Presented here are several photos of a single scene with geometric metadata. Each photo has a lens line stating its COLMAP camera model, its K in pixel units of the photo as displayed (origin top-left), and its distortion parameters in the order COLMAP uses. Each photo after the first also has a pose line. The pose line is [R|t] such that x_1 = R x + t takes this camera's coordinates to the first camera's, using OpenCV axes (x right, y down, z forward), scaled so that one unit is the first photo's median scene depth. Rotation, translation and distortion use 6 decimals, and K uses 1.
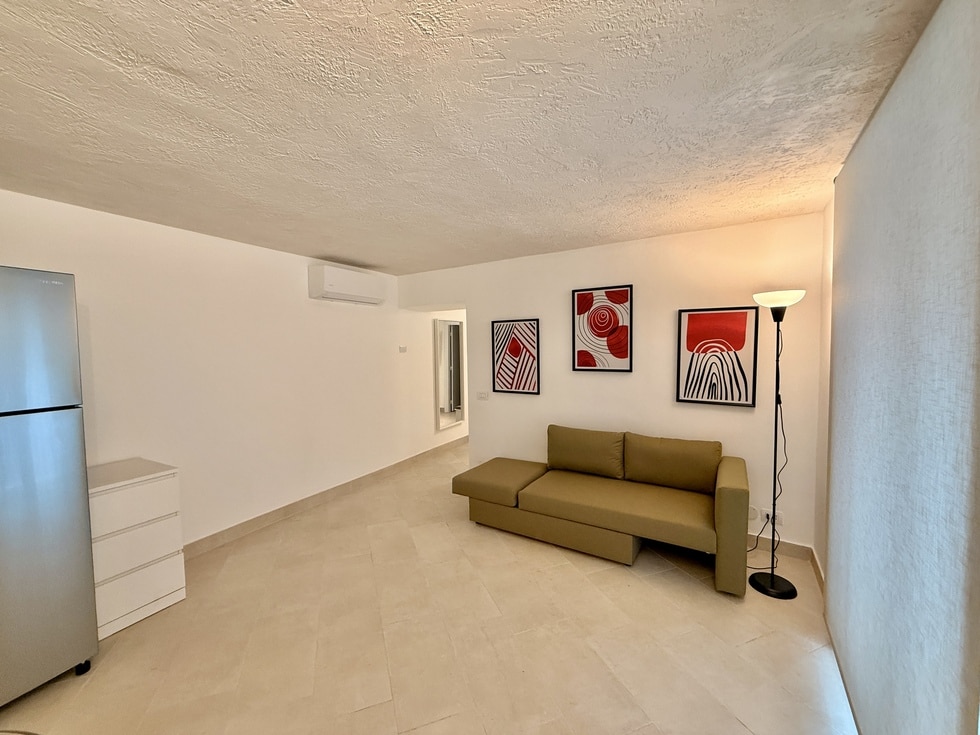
lens RADIAL K [[391.1, 0, 490.2], [0, 391.1, 366.6], [0, 0, 1]] dist [0.000367, -0.000557]
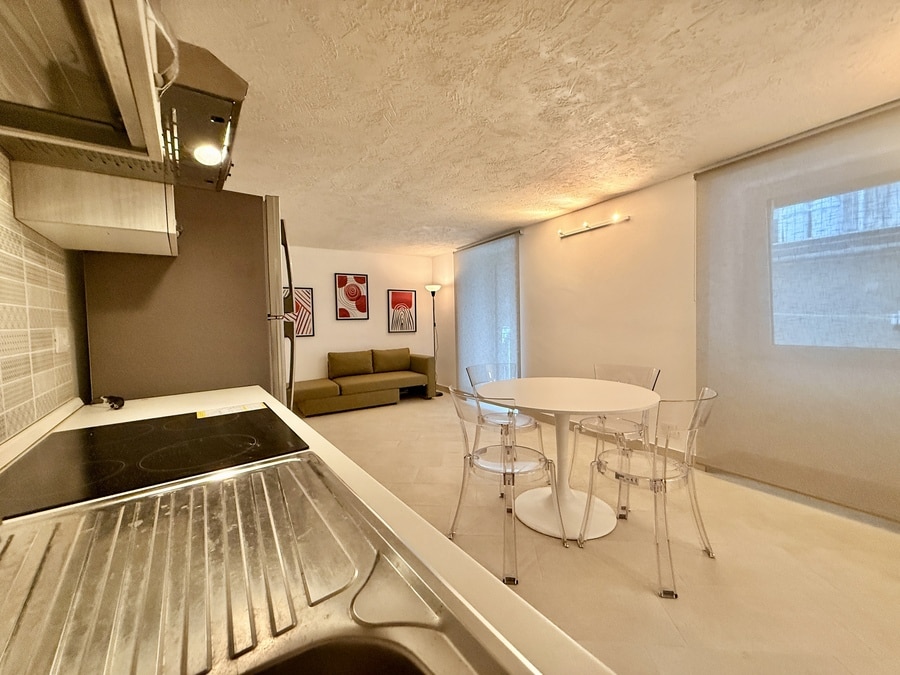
lens RADIAL K [[359.2, 0, 448.2], [0, 359.2, 337.3], [0, 0, 1]] dist [0.000367, -0.000557]
pose [[0.441523, -0.036878, 0.896492, -1.062763], [0.064908, 0.997850, 0.009080, 0.111093], [-0.894899, 0.054180, 0.442967, -0.140281]]
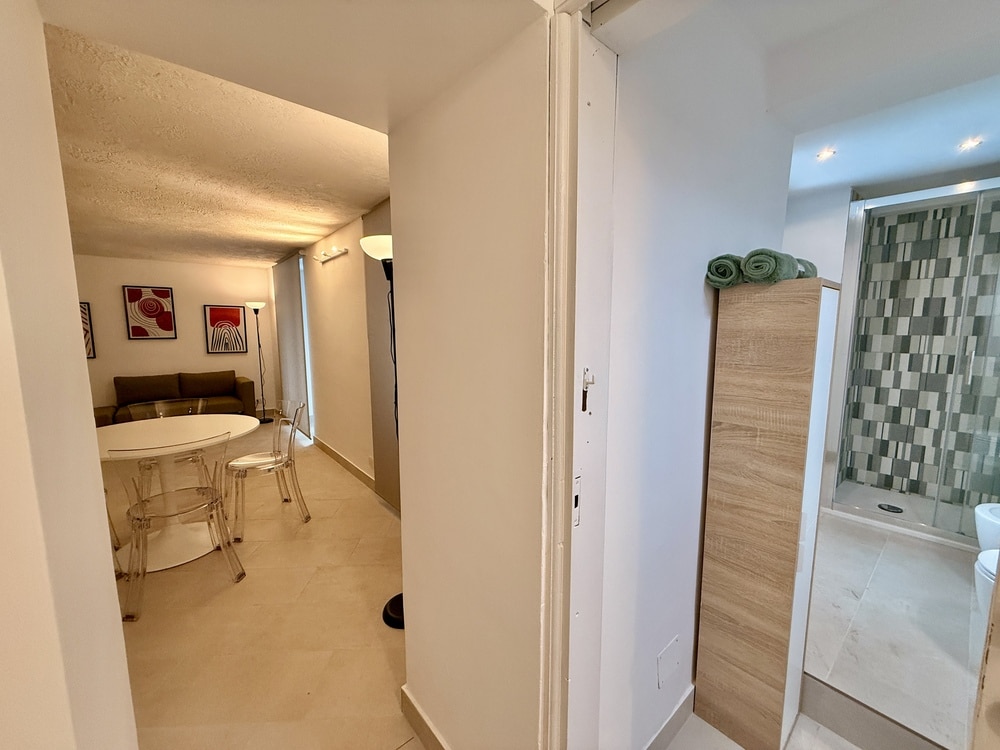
lens RADIAL K [[399.1, 0, 498.0], [0, 399.1, 374.6], [0, 0, 1]] dist [0.000367, -0.000557]
pose [[0.309304, -0.099391, 0.945755, -0.877106], [0.048389, 0.994880, 0.088728, 0.083154], [-0.949731, 0.018320, 0.312529, -0.889966]]
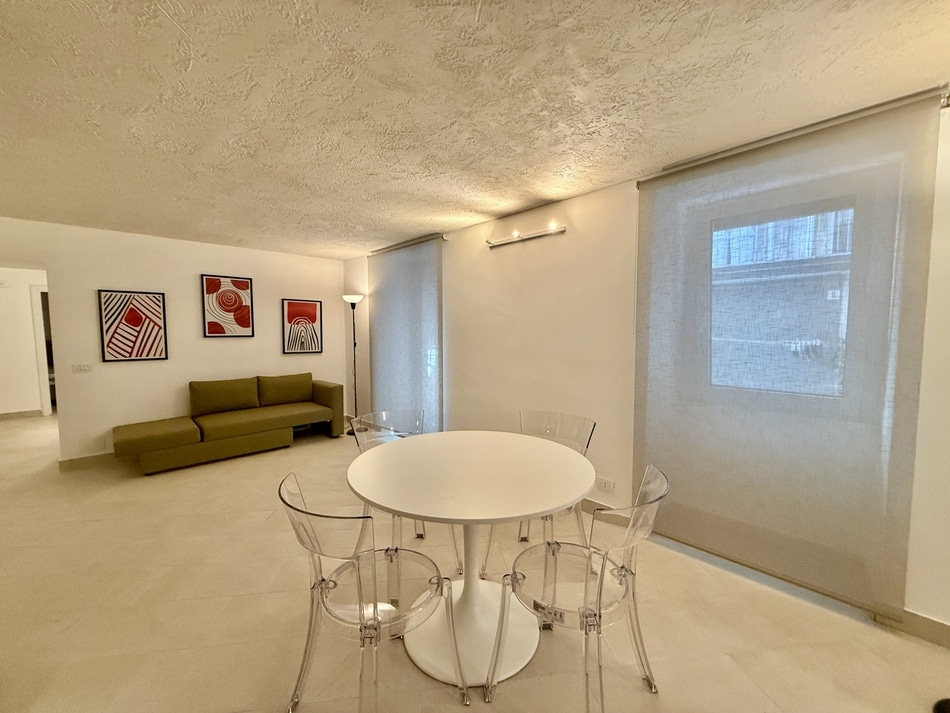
lens RADIAL K [[379.1, 0, 473.4], [0, 379.1, 355.9], [0, 0, 1]] dist [0.000367, -0.000557]
pose [[0.233834, -0.051912, 0.970890, -0.850705], [0.048722, 0.997945, 0.041625, 0.067034], [-0.971055, 0.037570, 0.235883, -0.156138]]
